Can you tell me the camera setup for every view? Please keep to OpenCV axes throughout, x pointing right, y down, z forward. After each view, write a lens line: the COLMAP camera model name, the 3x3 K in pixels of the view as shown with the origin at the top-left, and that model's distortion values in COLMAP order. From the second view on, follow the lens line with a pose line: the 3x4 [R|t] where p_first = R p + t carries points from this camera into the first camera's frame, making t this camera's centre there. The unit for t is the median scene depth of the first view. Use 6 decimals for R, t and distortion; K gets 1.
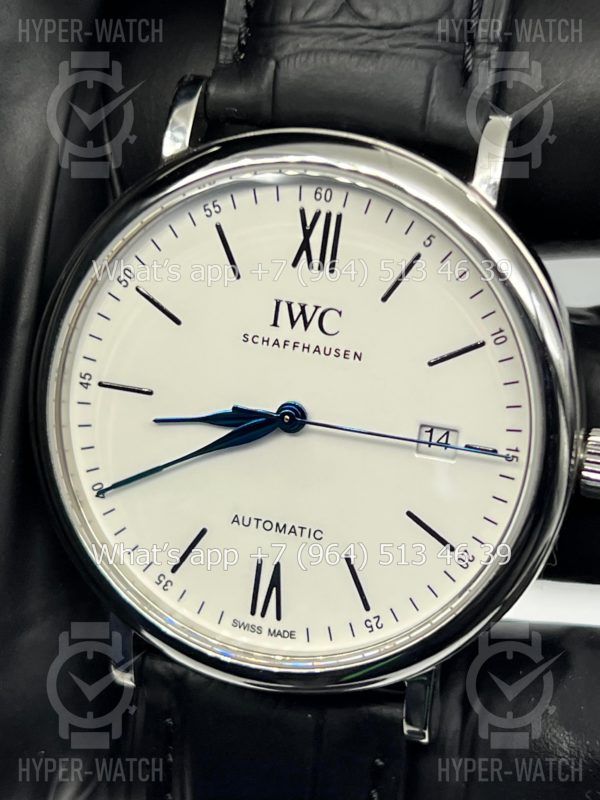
lens RADIAL K [[1917.2, 0, 313.0], [0, 1917.2, 401.3], [0, 0, 1]] dist [0.282573, -0.801837]
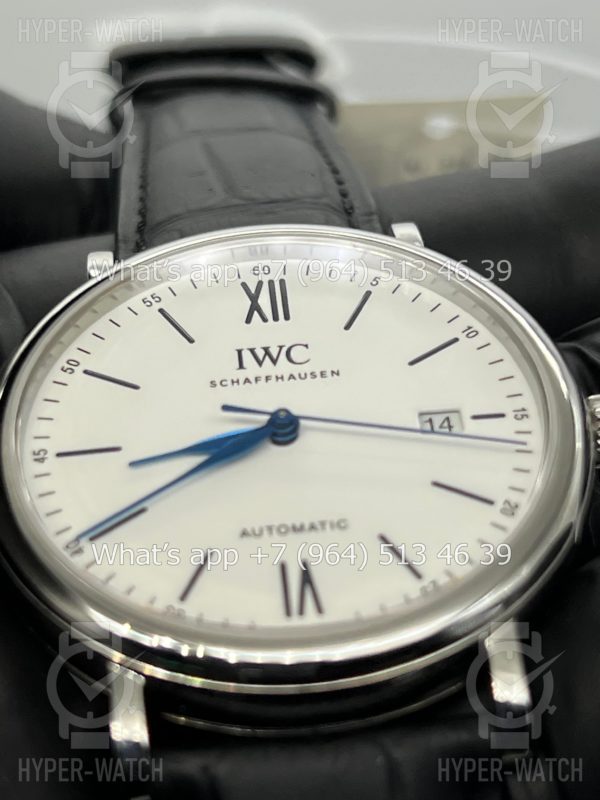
lens RADIAL K [[1917.2, 0, 313.0], [0, 1917.2, 401.3], [0, 0, 1]] dist [0.282573, -0.801837]
pose [[0.944324, -0.017366, 0.328560, -0.300430], [0.262343, 0.642417, -0.720053, 0.668354], [-0.198568, 0.766158, 0.611205, 0.420946]]
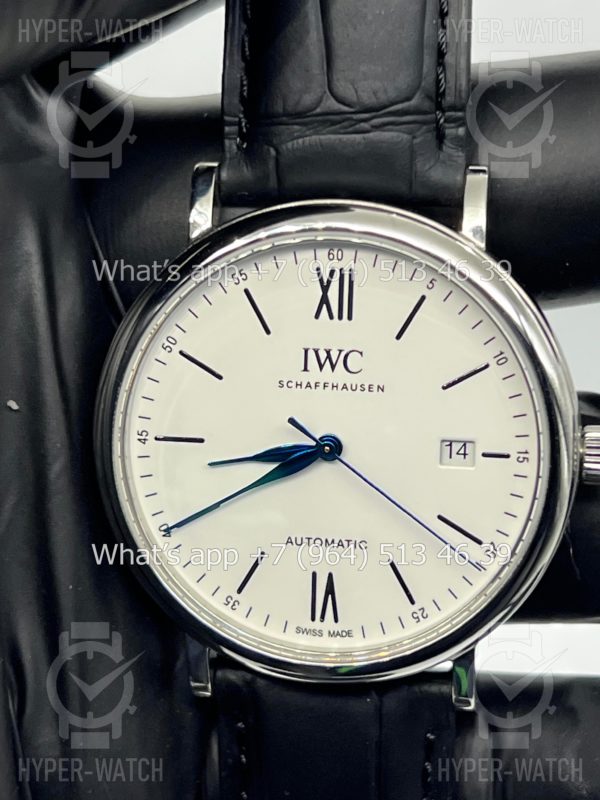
lens RADIAL K [[1917.2, 0, 313.0], [0, 1917.2, 401.3], [0, 0, 1]] dist [0.282573, -0.801837]
pose [[0.988793, -0.118860, 0.090333, -0.122341], [0.119019, 0.992885, 0.003646, -0.024717], [-0.090124, 0.007146, 0.995905, -0.155690]]
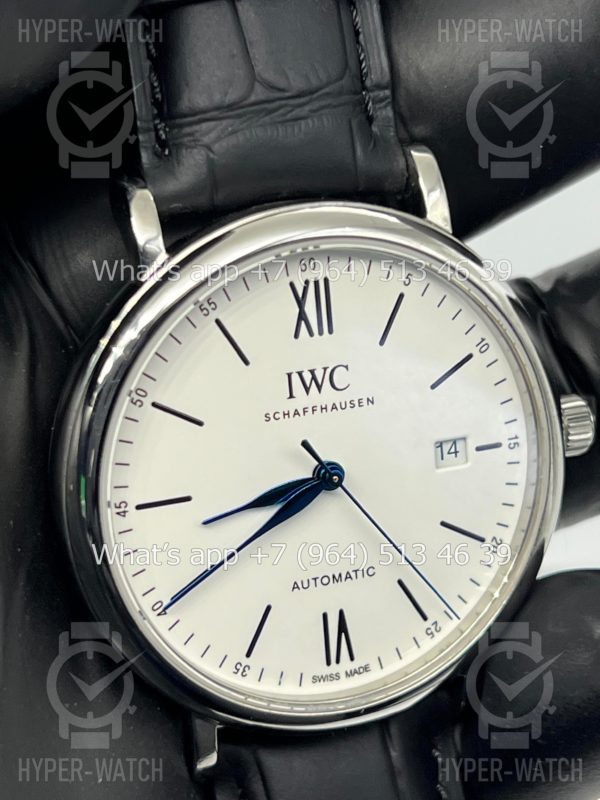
lens RADIAL K [[1917.2, 0, 313.0], [0, 1917.2, 401.3], [0, 0, 1]] dist [0.282573, -0.801837]
pose [[0.784620, -0.309927, 0.536951, -0.568451], [0.262649, 0.950689, 0.164940, -0.205566], [-0.561593, 0.011615, 0.827332, 0.134595]]
